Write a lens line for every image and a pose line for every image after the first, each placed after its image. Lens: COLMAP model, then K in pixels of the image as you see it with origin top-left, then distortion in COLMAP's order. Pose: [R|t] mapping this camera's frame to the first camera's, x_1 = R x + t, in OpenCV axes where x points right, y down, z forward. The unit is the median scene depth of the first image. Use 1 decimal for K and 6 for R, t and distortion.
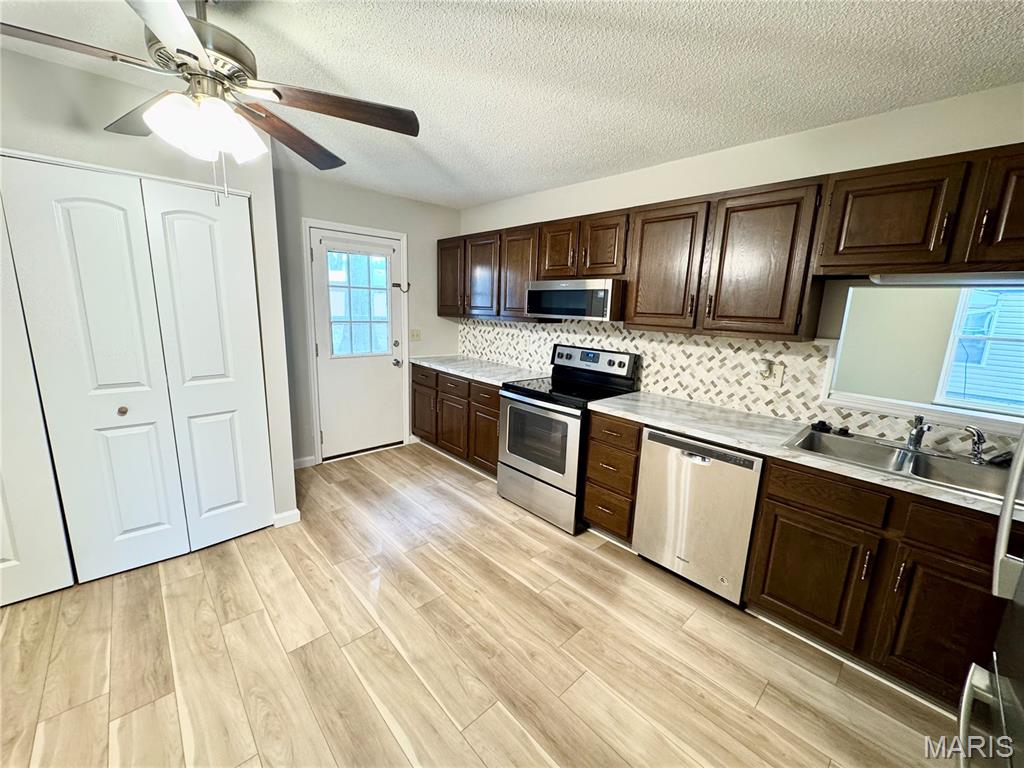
lens RADIAL K [[408.3, 0, 514.7], [0, 408.3, 384.8], [0, 0, 1]] dist [-0.003082, 0.000549]
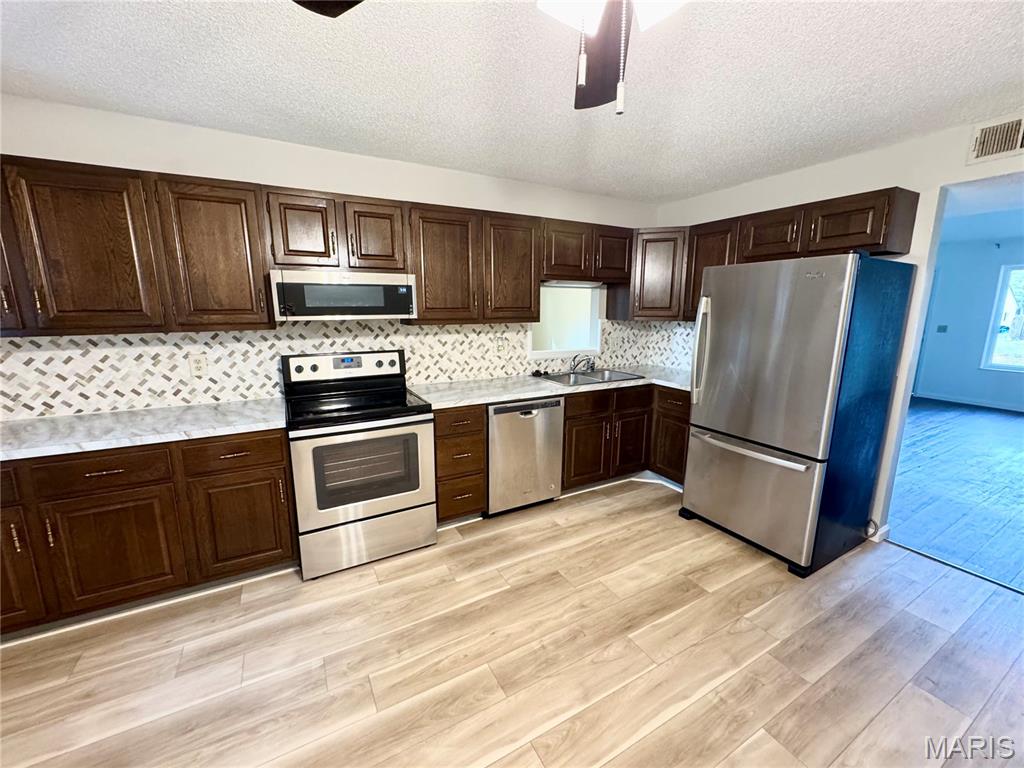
lens RADIAL K [[408.3, 0, 508.5], [0, 408.3, 384.2], [0, 0, 1]] dist [-0.003082, 0.000549]
pose [[0.248996, -0.219813, 0.943230, -0.683891], [0.193507, 0.965558, 0.173934, -0.135173], [-0.948976, 0.139213, 0.282955, 0.555534]]
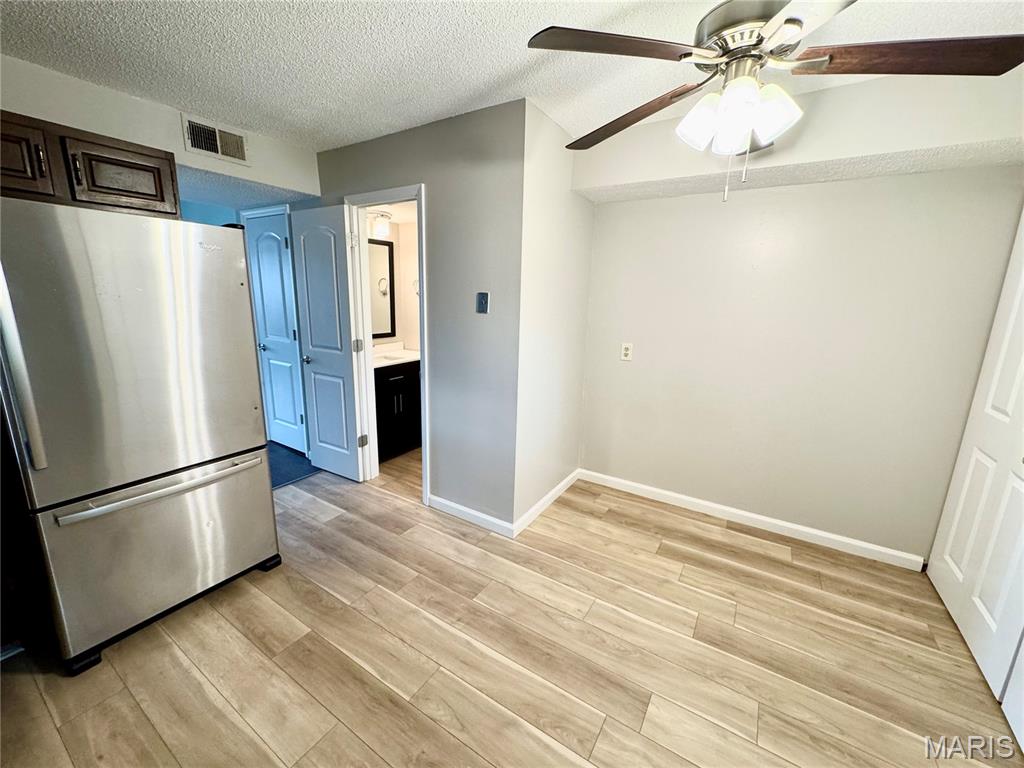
lens RADIAL K [[408.3, 0, 512.7], [0, 408.3, 382.4], [0, 0, 1]] dist [-0.003082, 0.000549]
pose [[-0.967850, -0.006670, -0.251439, -0.019038], [-0.105735, 0.917821, 0.382654, -0.197410], [0.228224, 0.396938, -0.889019, 1.009858]]
